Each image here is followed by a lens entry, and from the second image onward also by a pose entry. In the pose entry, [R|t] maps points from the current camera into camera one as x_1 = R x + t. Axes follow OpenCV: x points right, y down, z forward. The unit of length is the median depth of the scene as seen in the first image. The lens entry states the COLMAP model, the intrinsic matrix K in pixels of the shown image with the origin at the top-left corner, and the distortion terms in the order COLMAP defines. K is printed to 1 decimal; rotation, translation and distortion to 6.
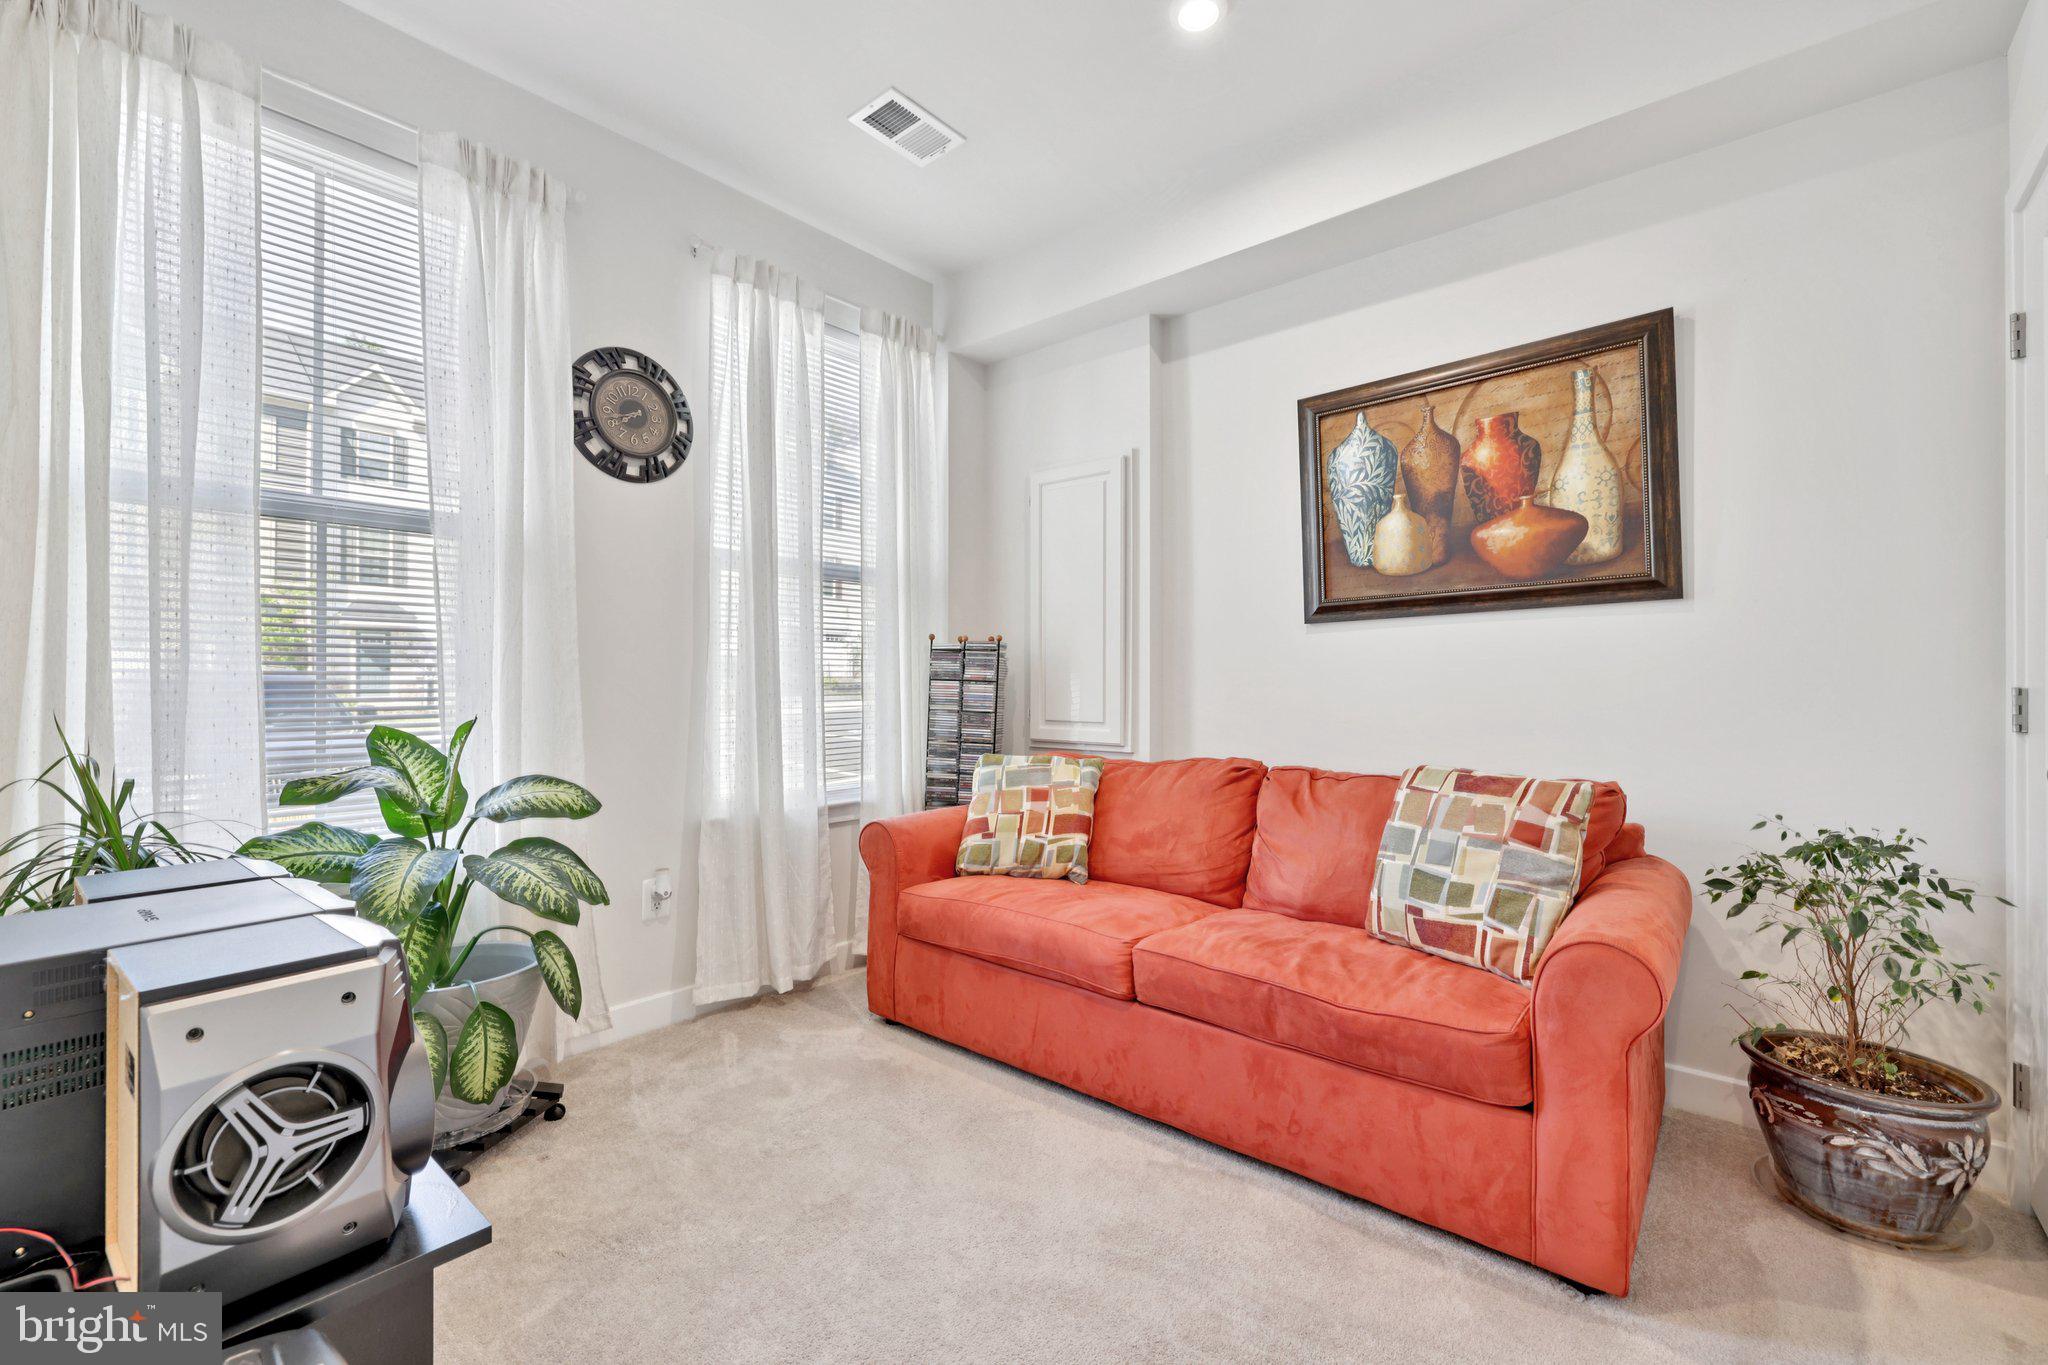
lens RADIAL K [[865.2, 0, 1017.1], [0, 865.2, 686.2], [0, 0, 1]] dist [0.000477, -0.000202]
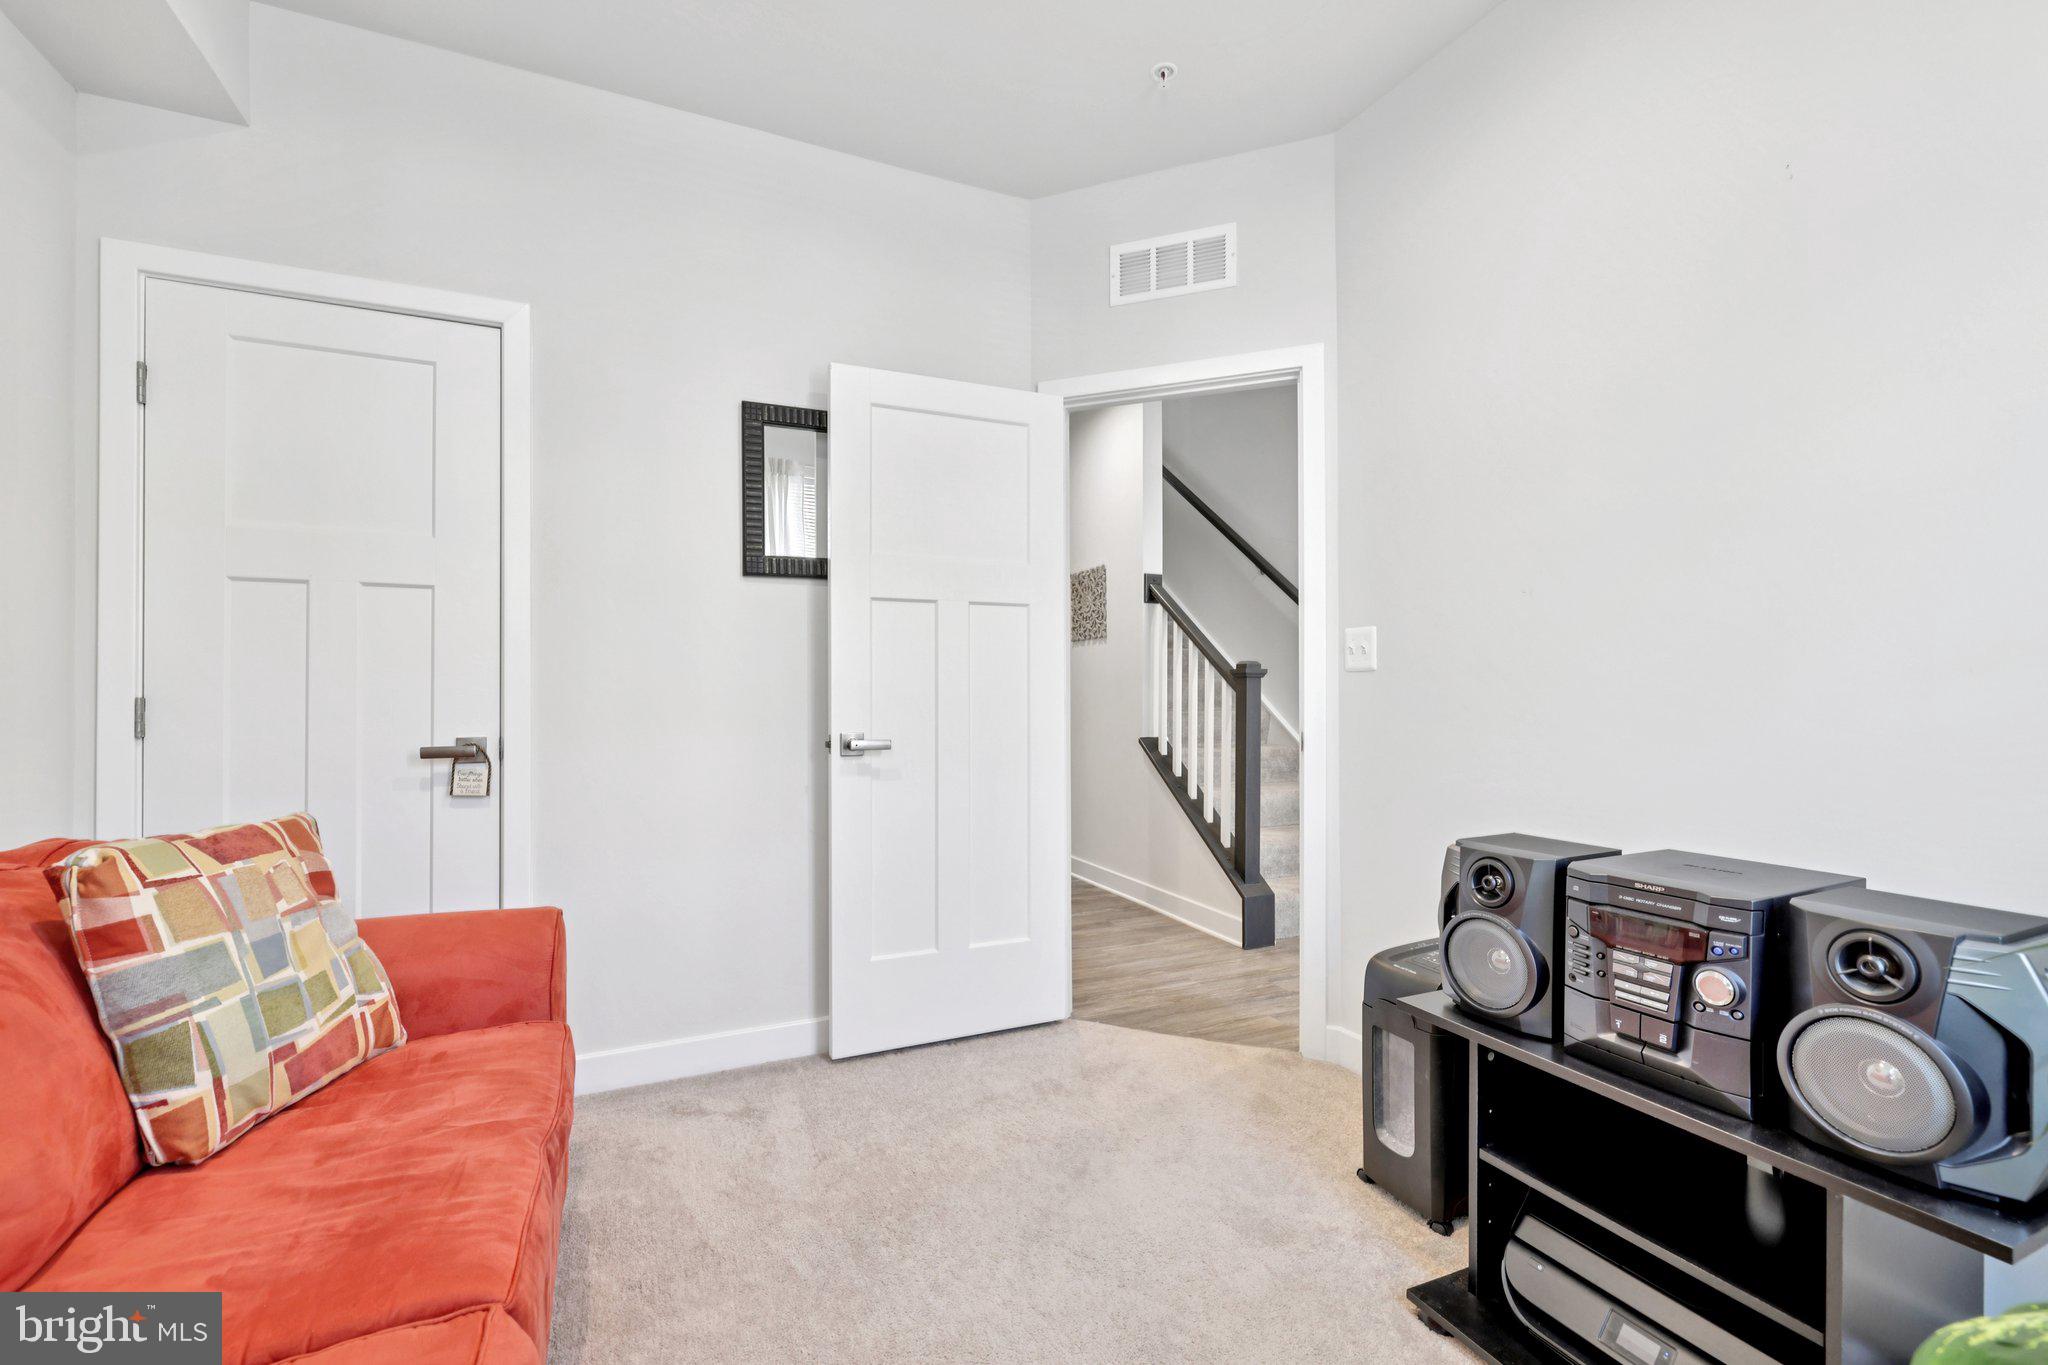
lens RADIAL K [[865.2, 0, 1017.1], [0, 865.2, 686.2], [0, 0, 1]] dist [0.000477, -0.000202]
pose [[-0.907179, 0.002277, 0.420738, -0.310833], [0.001159, 0.999995, -0.002914, -0.009484], [-0.420743, -0.002156, -0.907177, 1.385236]]
